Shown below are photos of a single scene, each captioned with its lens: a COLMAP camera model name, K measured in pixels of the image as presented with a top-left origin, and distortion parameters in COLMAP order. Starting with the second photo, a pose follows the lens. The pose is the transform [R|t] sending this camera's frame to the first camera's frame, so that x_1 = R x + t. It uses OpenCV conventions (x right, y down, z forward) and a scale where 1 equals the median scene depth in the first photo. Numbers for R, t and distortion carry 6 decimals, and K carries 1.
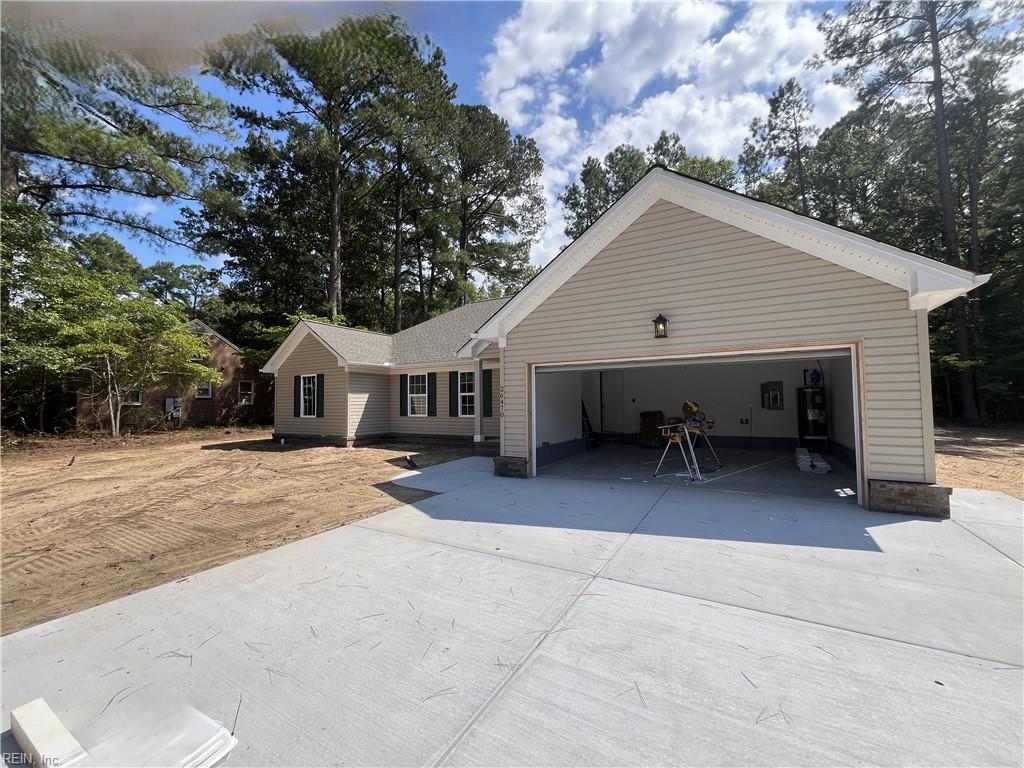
lens RADIAL K [[413.9, 0, 510.4], [0, 413.9, 390.9], [0, 0, 1]] dist [-0.000575, -0.001083]
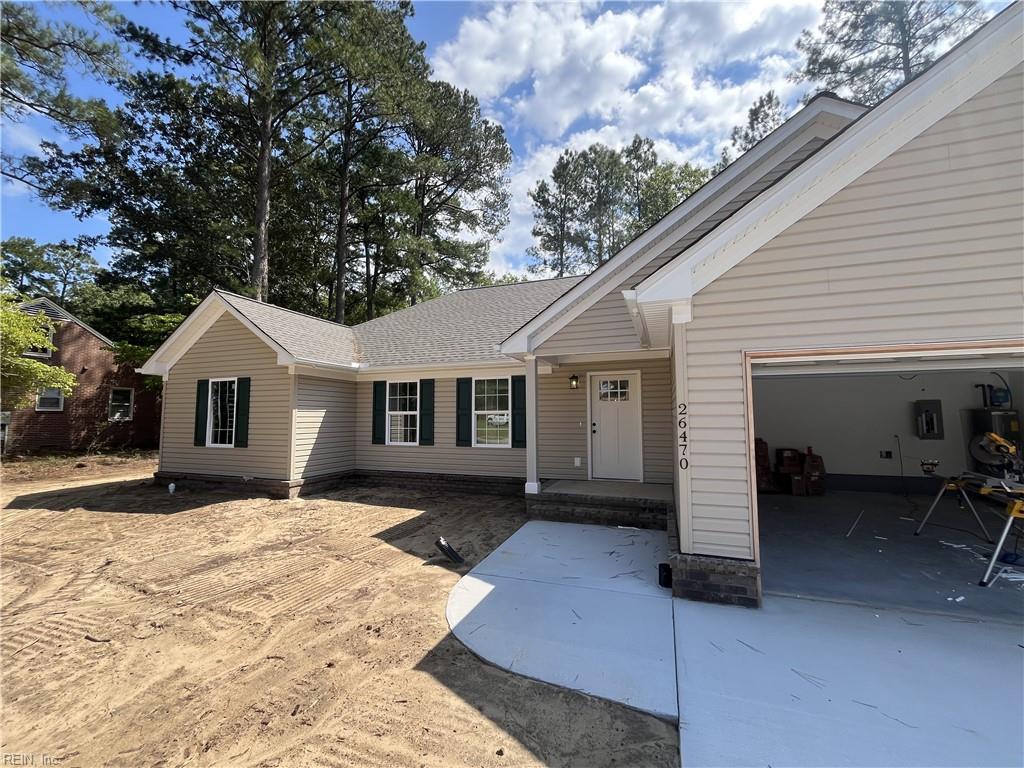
lens RADIAL K [[413.9, 0, 514.9], [0, 413.9, 387.2], [0, 0, 1]] dist [-0.000575, -0.001083]
pose [[0.984496, 0.019149, 0.174357, -0.126478], [-0.011745, 0.998989, -0.043398, -0.003079], [-0.175012, 0.040677, 0.983726, 0.240744]]
